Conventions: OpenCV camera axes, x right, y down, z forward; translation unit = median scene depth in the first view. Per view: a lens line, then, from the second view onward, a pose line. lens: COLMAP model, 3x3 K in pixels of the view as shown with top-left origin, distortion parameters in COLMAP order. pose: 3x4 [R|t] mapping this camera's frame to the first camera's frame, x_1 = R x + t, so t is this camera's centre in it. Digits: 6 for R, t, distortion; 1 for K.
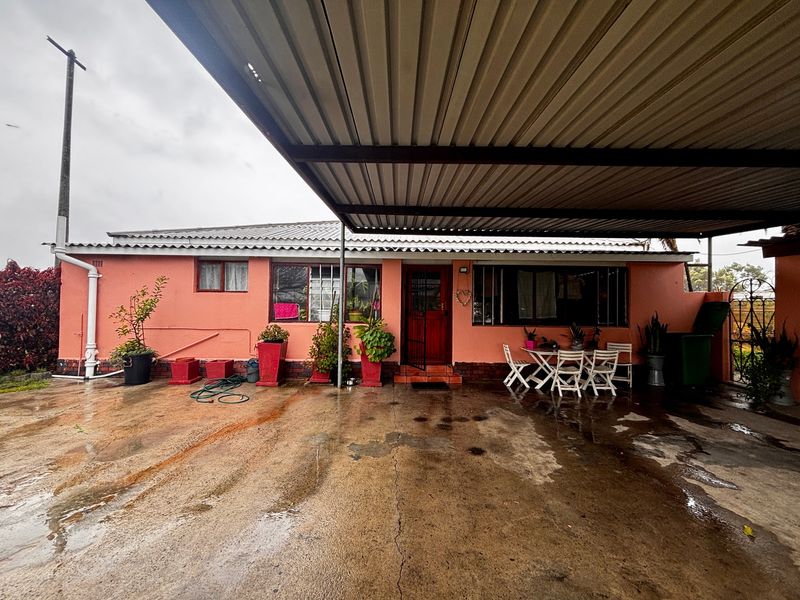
lens RADIAL K [[321.4, 0, 399.2], [0, 321.4, 303.7], [0, 0, 1]] dist [-0.000099, -0.000565]
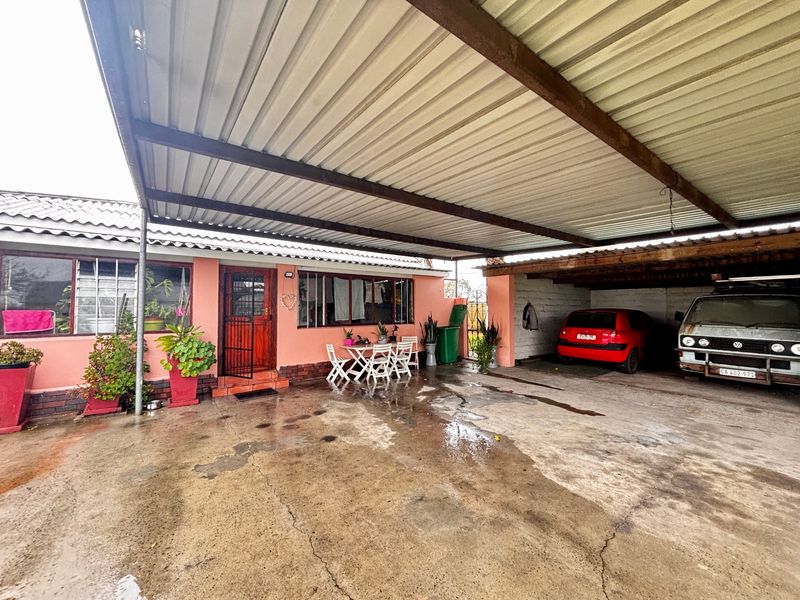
lens RADIAL K [[323.1, 0, 398.7], [0, 323.1, 297.5], [0, 0, 1]] dist [0.001006, 0.000043]
pose [[0.804915, 0.007480, 0.593342, -0.141383], [0.012148, 0.999503, -0.029080, 0.002184], [-0.593265, 0.030615, 0.804425, -0.037405]]
